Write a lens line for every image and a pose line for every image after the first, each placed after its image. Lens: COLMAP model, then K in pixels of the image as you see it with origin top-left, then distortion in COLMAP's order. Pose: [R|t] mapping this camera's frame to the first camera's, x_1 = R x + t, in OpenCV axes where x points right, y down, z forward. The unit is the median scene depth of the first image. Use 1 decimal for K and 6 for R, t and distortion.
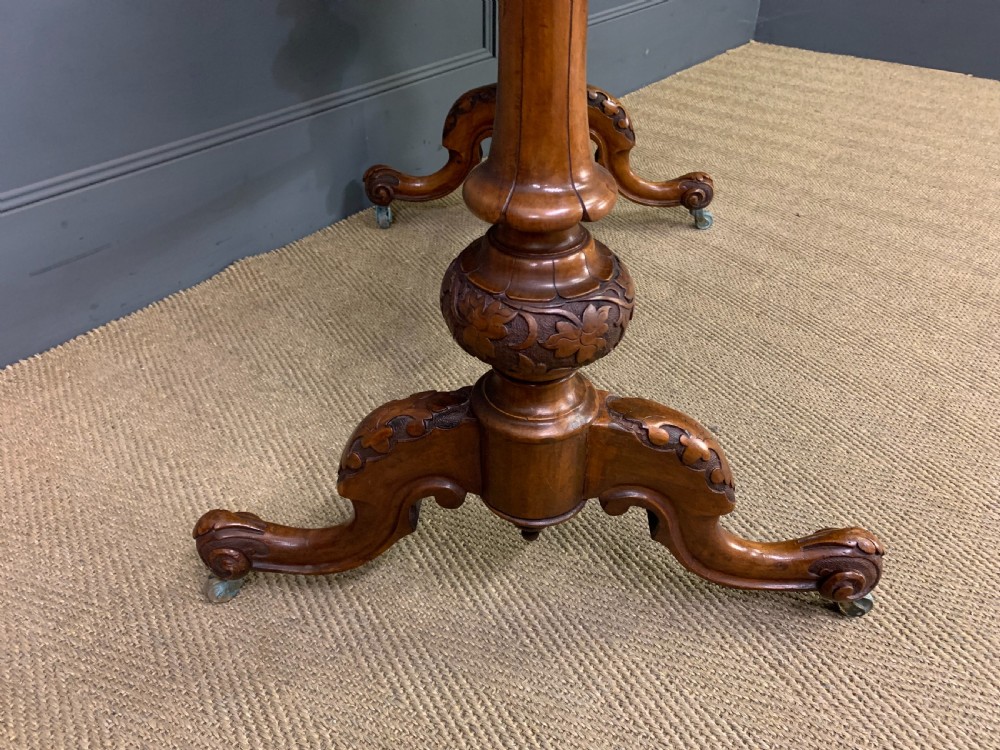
lens RADIAL K [[780.9, 0, 483.9], [0, 780.9, 407.7], [0, 0, 1]] dist [0.011147, -0.001282]
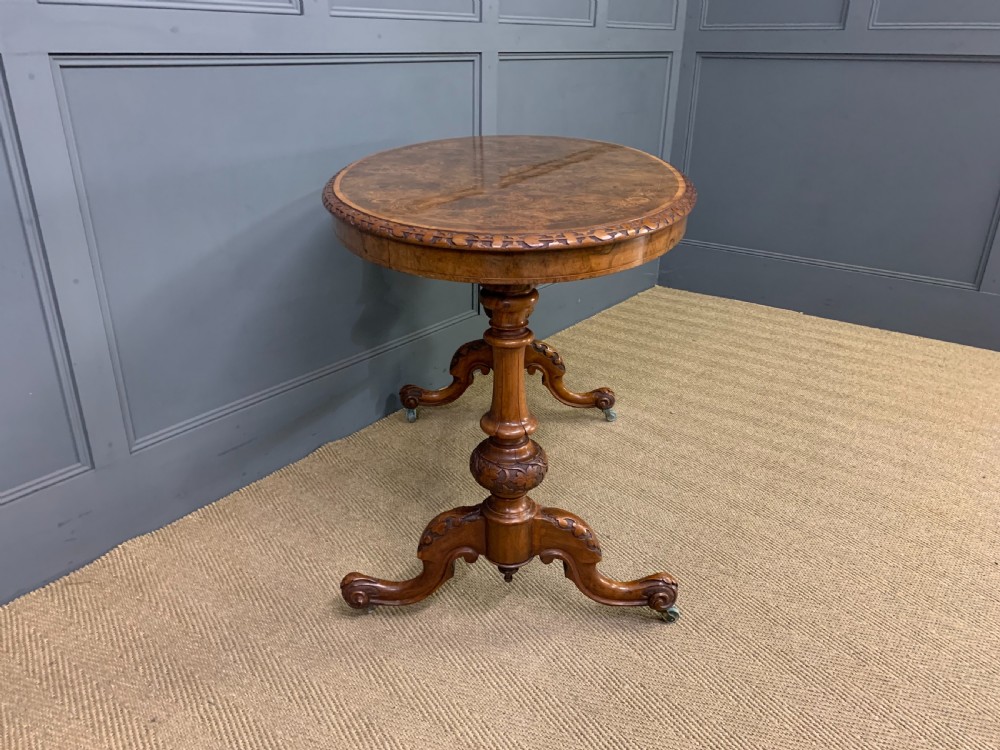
lens RADIAL K [[784.3, 0, 500.0], [0, 784.3, 375.0], [0, 0, 1]] dist [0.083952, -0.002698]
pose [[0.998363, -0.003381, 0.057101, -0.069343], [0.017886, 0.966646, -0.255490, 0.152039], [-0.054333, 0.256093, 0.965124, -1.002198]]
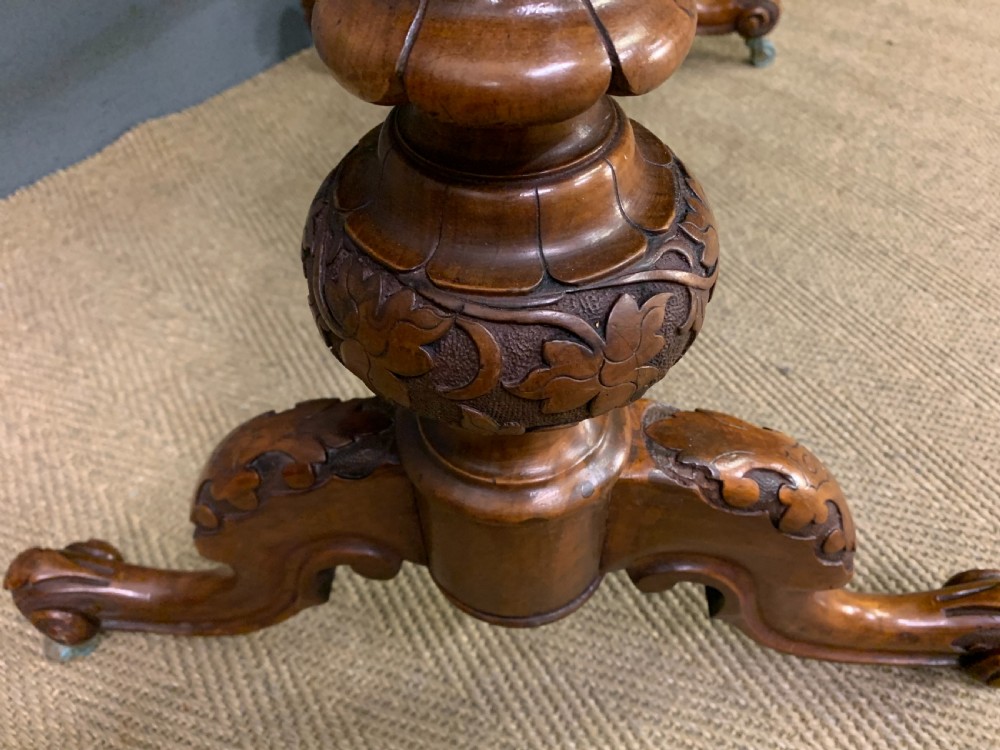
lens RADIAL K [[798.7, 0, 475.5], [0, 798.7, 403.2], [0, 0, 1]] dist [-0.051679, 0.079442]
pose [[0.999656, -0.011387, -0.023620, 0.039360], [0.015468, 0.983449, 0.180525, -0.093729], [0.021174, -0.180828, 0.983287, 0.342933]]
